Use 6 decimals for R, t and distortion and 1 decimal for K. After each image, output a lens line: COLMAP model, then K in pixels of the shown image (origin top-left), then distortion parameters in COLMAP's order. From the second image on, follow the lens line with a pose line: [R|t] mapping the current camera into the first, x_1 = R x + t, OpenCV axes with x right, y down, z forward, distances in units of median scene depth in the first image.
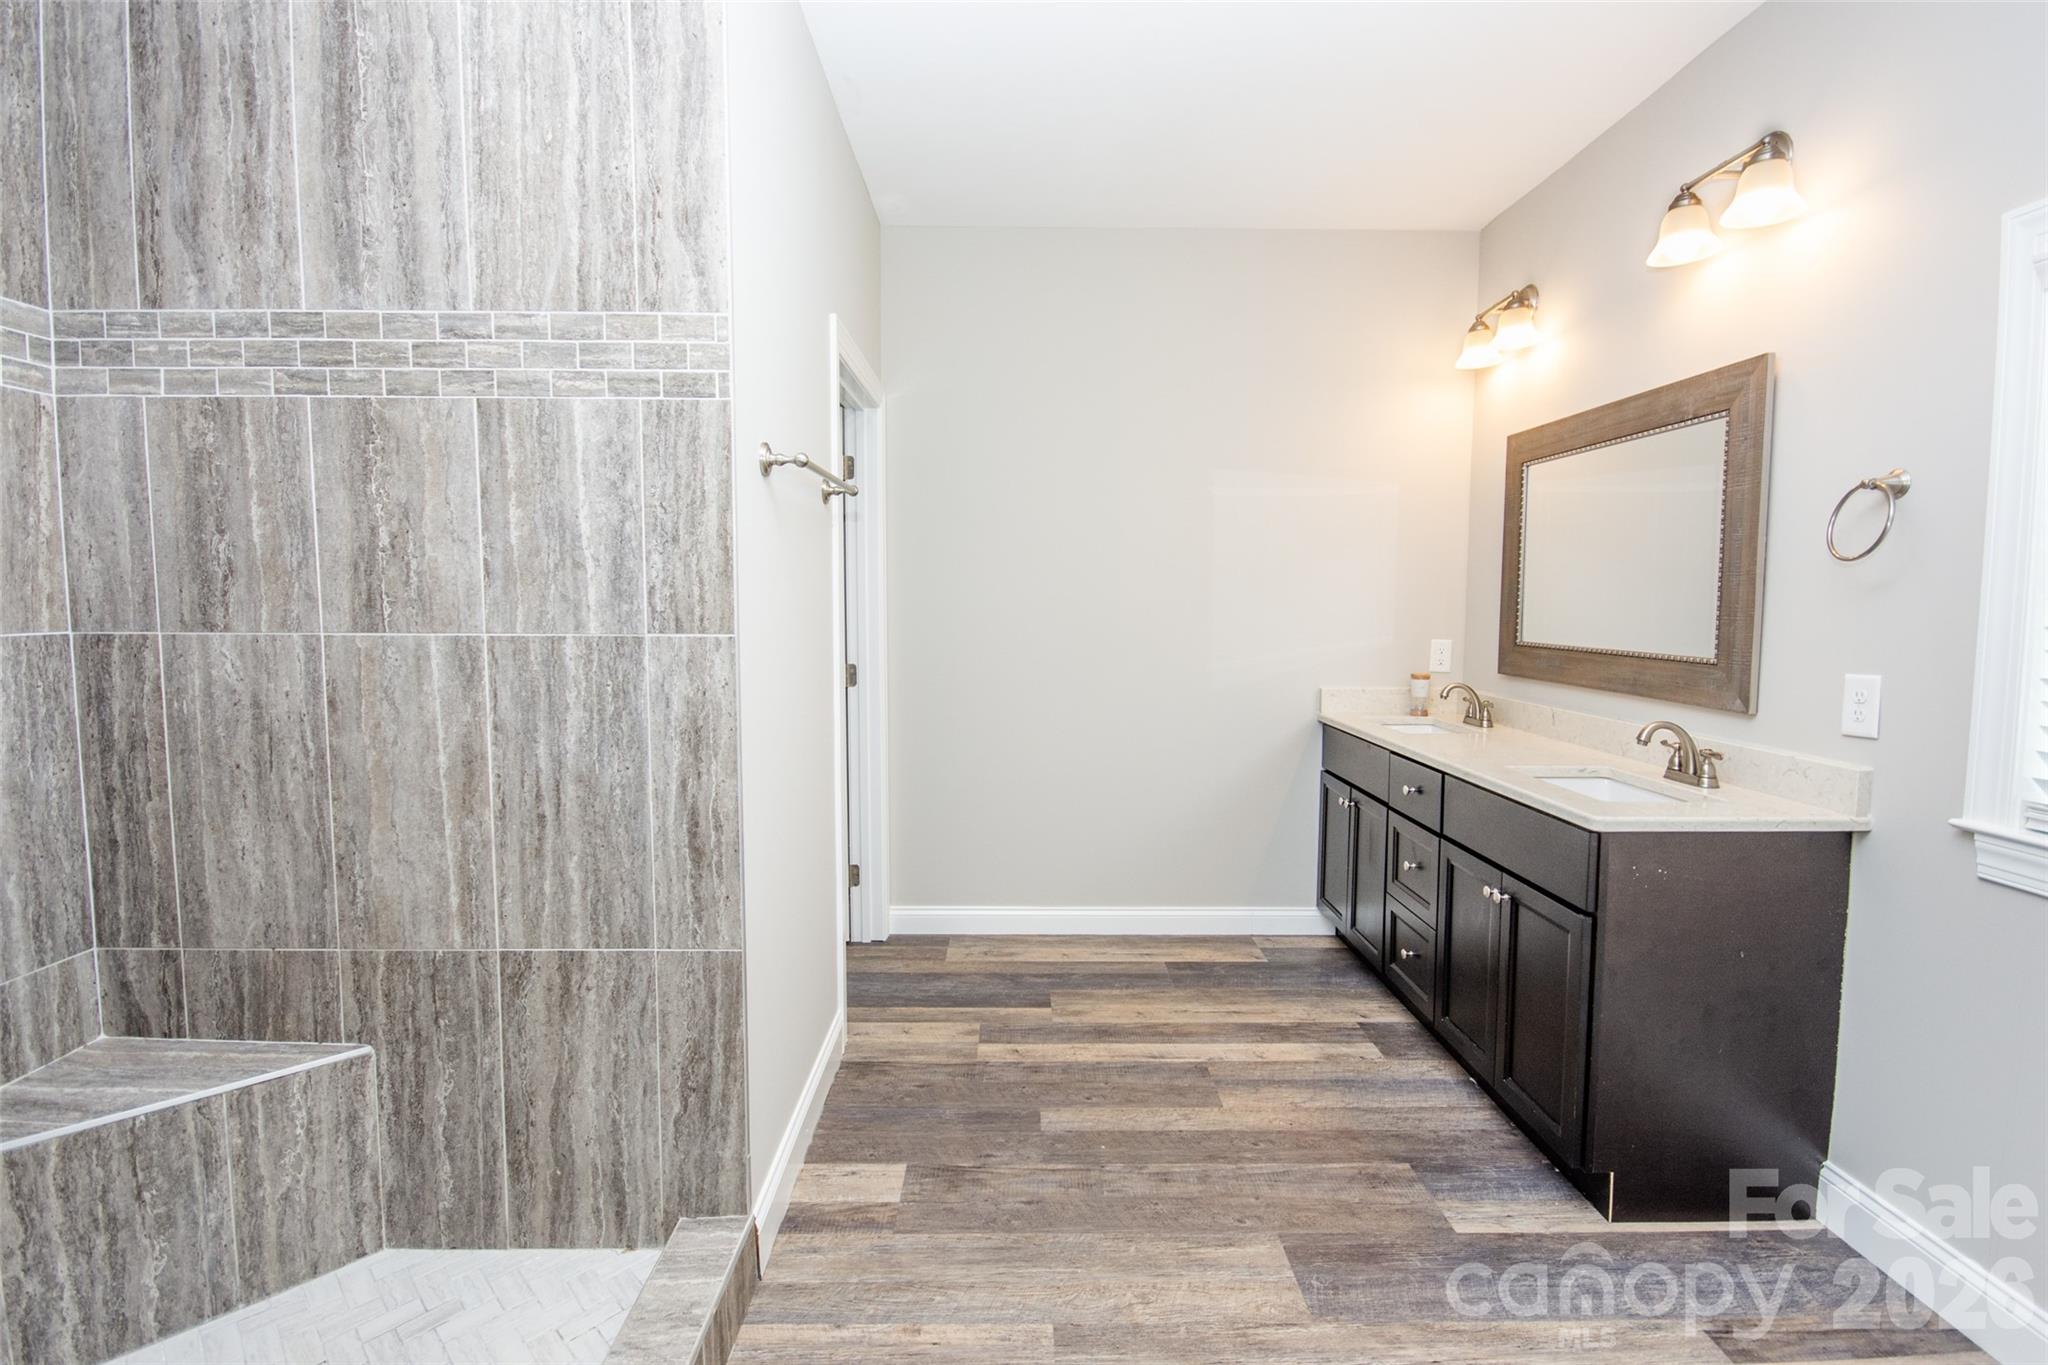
lens RADIAL K [[958.1, 0, 1020.4], [0, 958.1, 669.9], [0, 0, 1]] dist [0.001830, -0.010142]
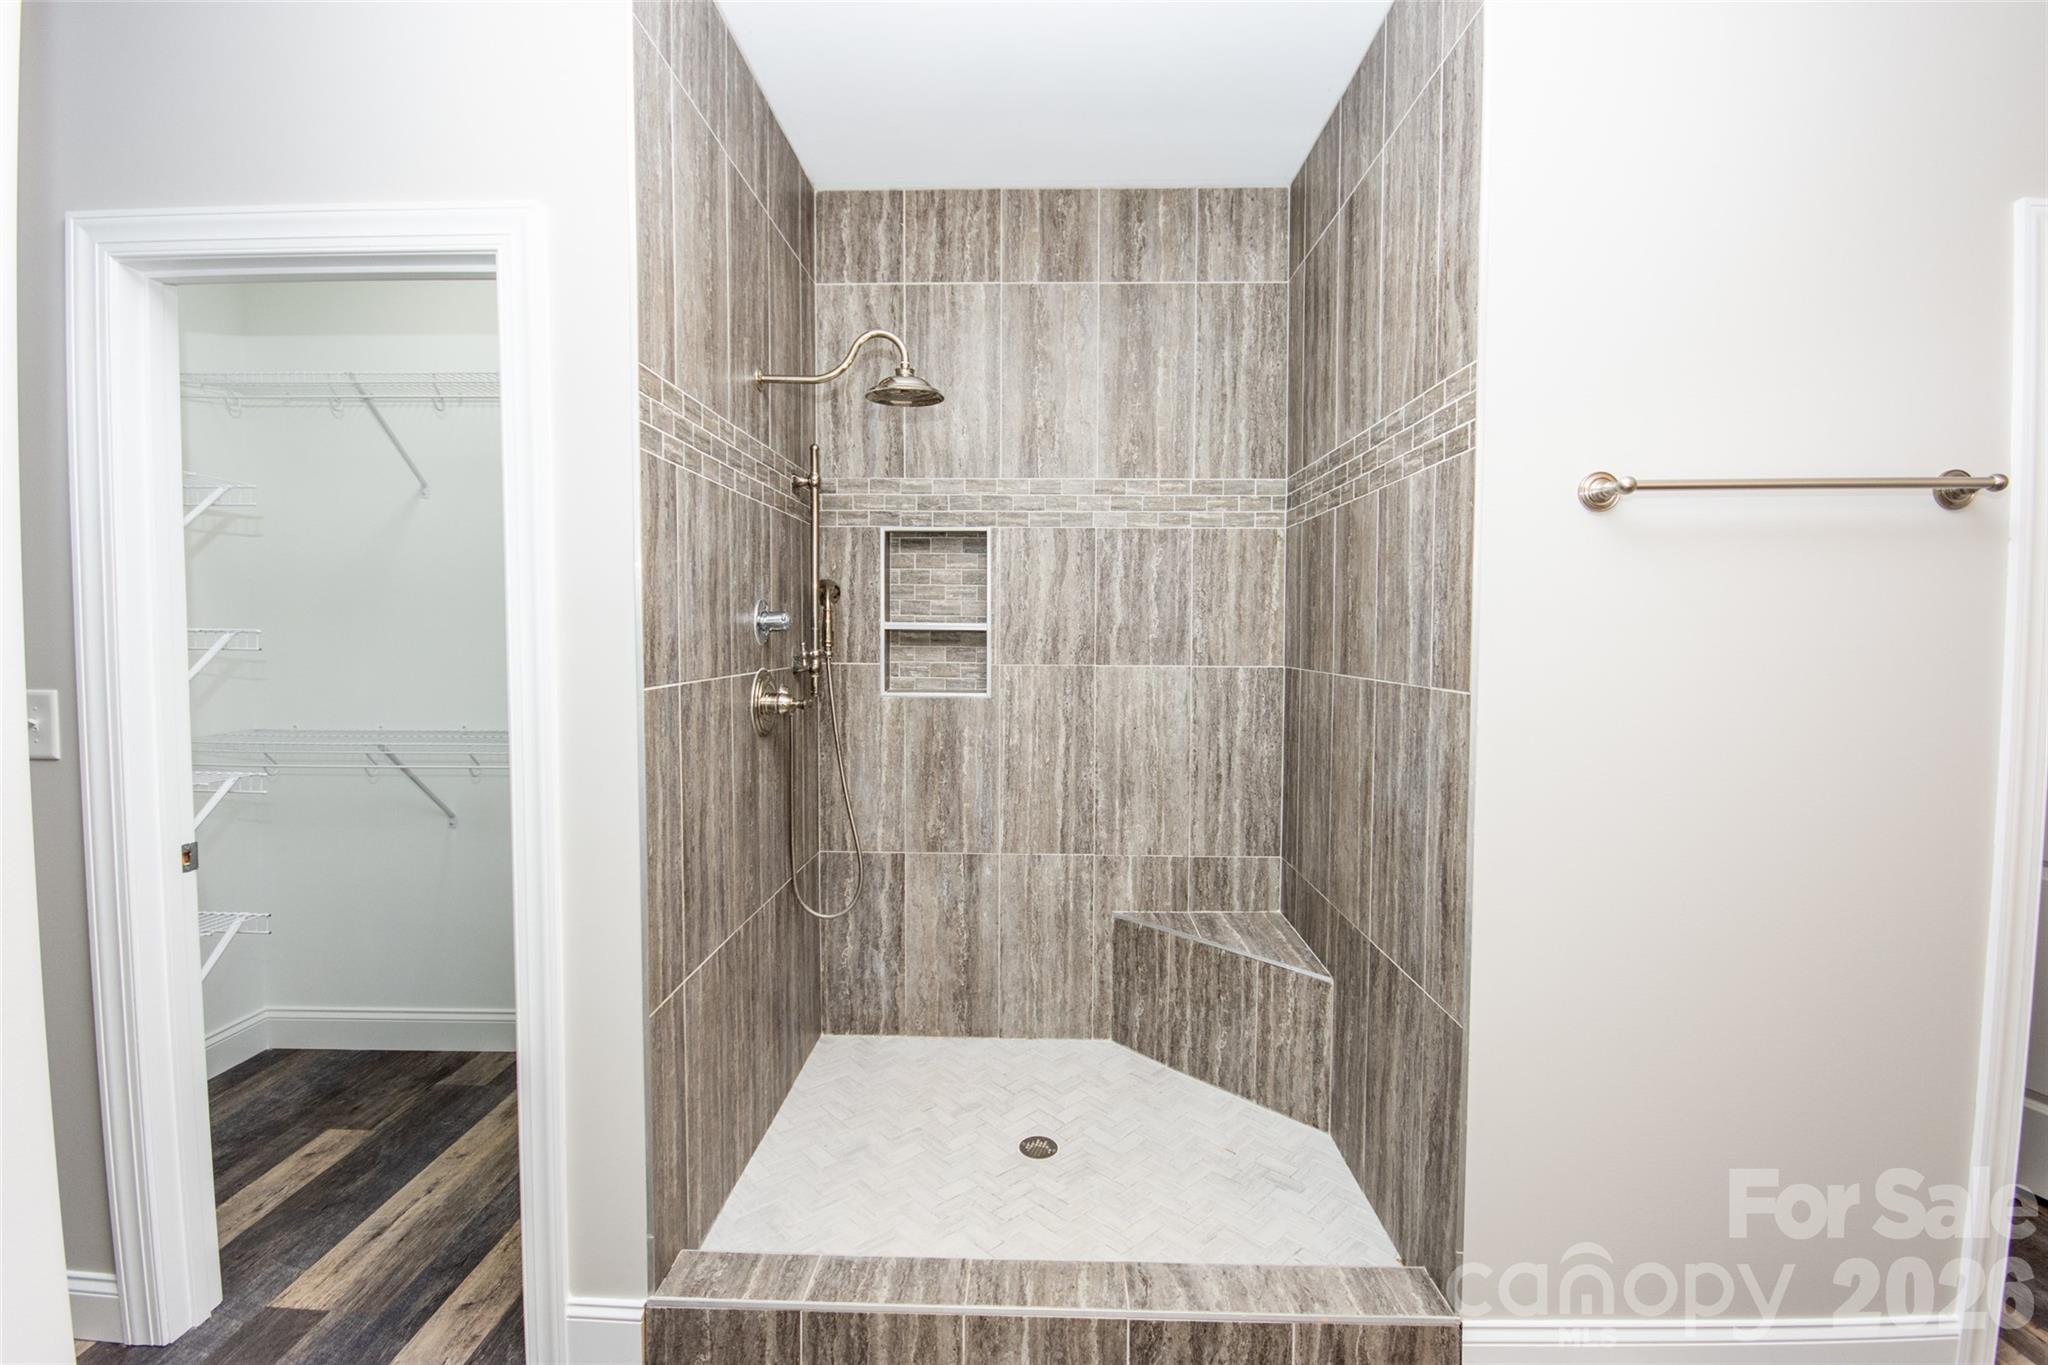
lens RADIAL K [[901.6, 0, 1028.8], [0, 901.6, 670.4], [0, 0, 1]] dist [-0.000005, 0.000025]
pose [[-0.030865, 0.037112, -0.998834, 0.616660], [-0.077788, 0.996190, 0.039417, -0.060847], [0.996492, 0.078914, -0.027861, 0.593775]]
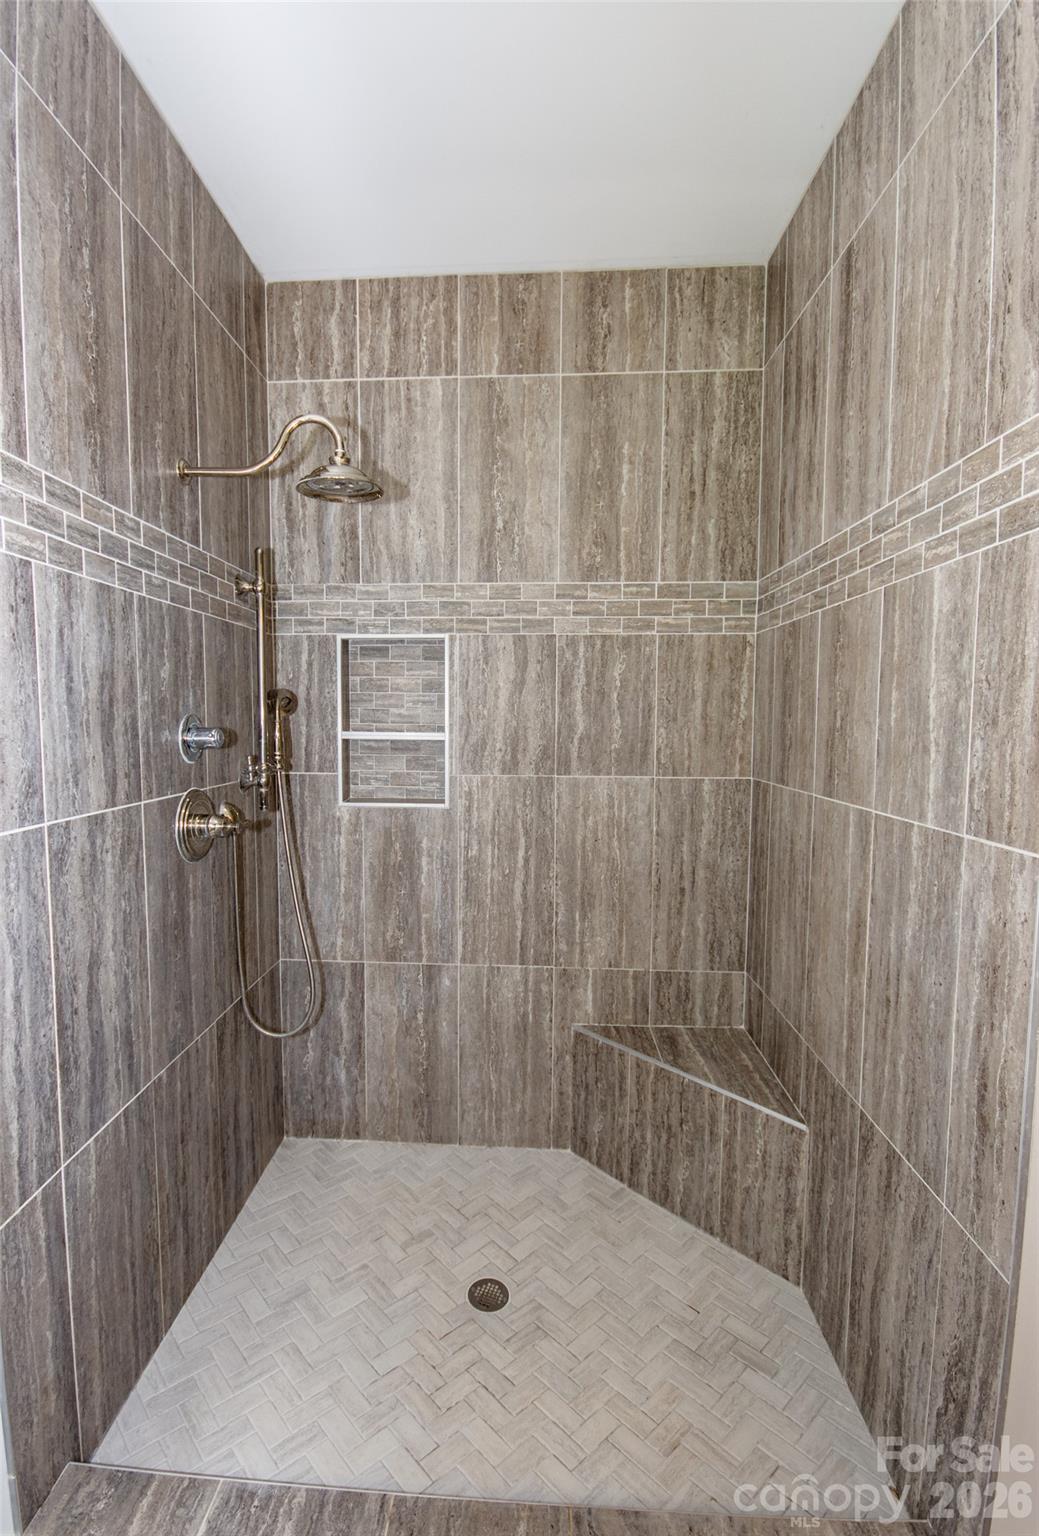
lens RADIAL K [[718.7, 0, 490.1], [0, 718.7, 776.3], [0, 0, 1]] dist [0.011976, -0.011902]
pose [[-0.070952, 0.075842, -0.994592, 0.259655], [-0.077183, 0.993698, 0.081280, -0.108385], [0.994489, 0.082532, -0.064651, 0.634073]]
